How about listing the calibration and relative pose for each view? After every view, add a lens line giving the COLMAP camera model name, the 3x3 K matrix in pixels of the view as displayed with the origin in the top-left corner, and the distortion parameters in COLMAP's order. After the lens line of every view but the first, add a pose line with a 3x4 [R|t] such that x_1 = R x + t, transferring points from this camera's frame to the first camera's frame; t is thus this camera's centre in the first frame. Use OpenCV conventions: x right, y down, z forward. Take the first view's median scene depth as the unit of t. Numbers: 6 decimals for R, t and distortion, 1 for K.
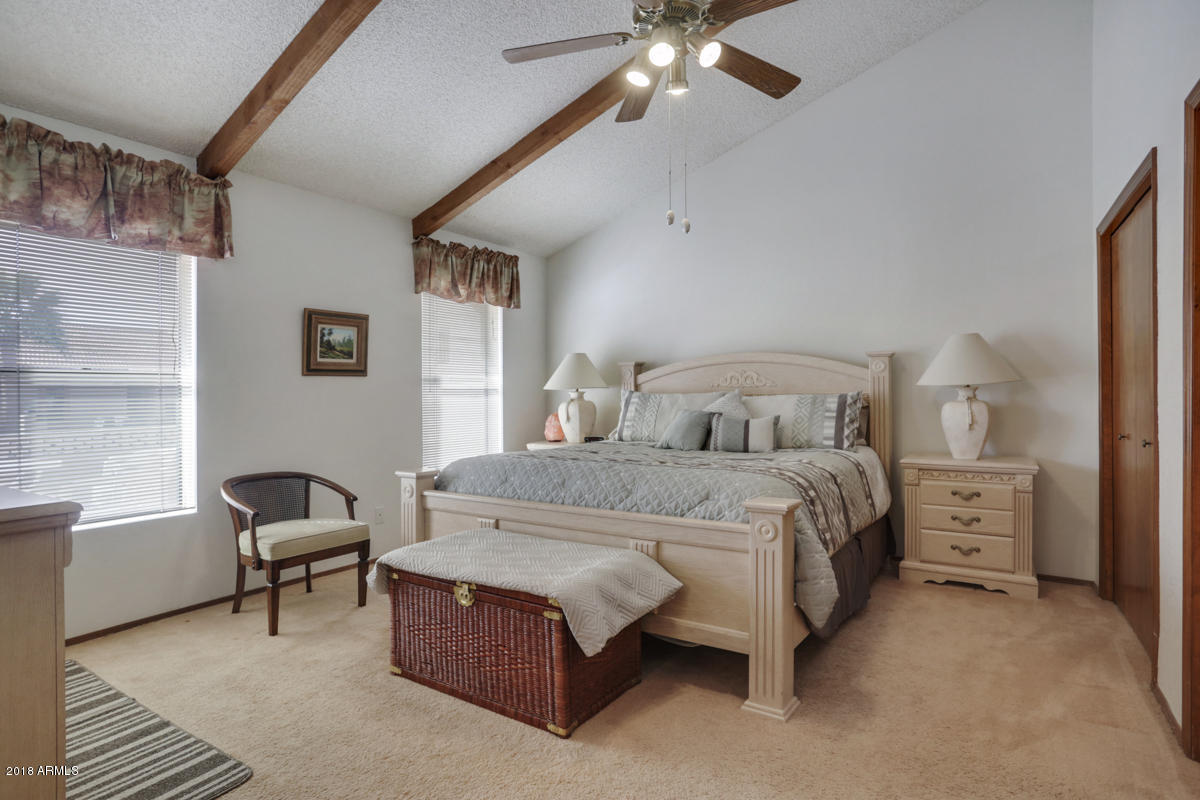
lens RADIAL K [[612.1, 0, 605.6], [0, 612.1, 397.6], [0, 0, 1]] dist [-0.074876, 0.042428]
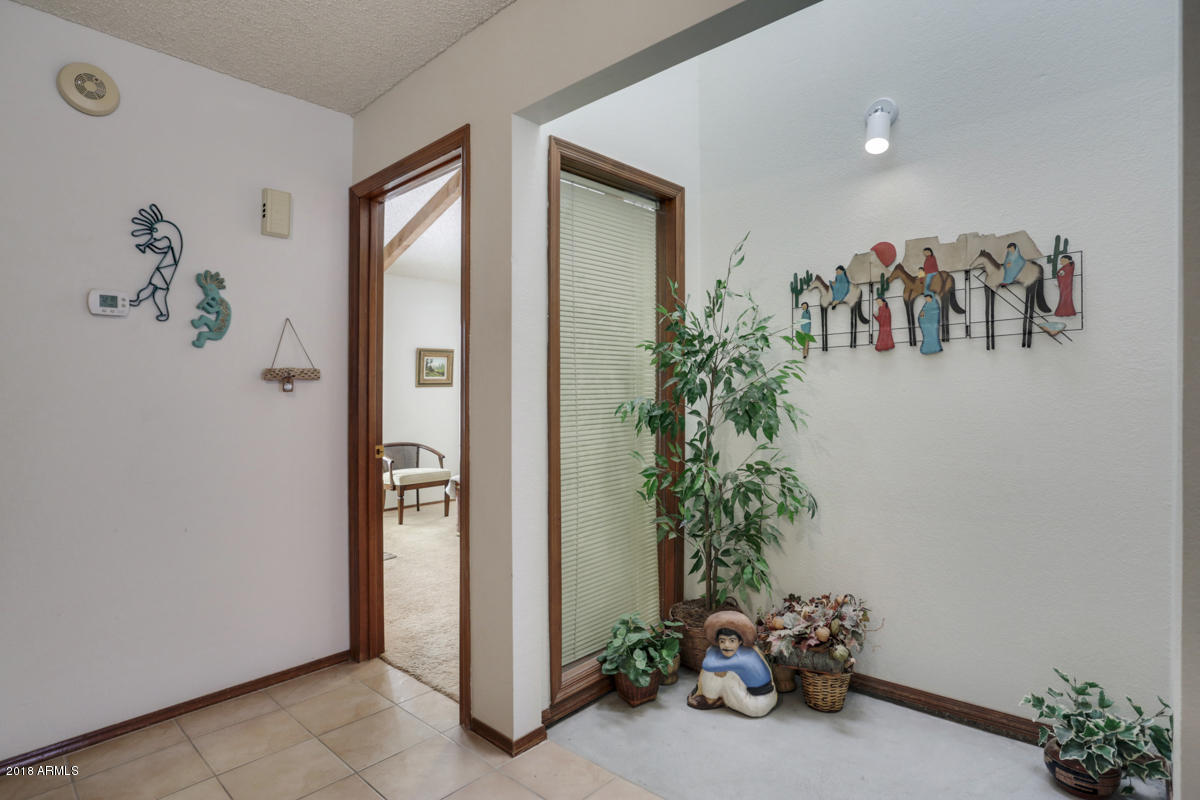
lens RADIAL K [[612.1, 0, 605.6], [0, 612.1, 397.6], [0, 0, 1]] dist [-0.074876, 0.042428]
pose [[0.987749, 0.004212, -0.155993, 0.332556], [-0.004802, 0.999983, -0.003407, -0.003734], [0.155976, 0.004114, 0.987752, -0.691254]]
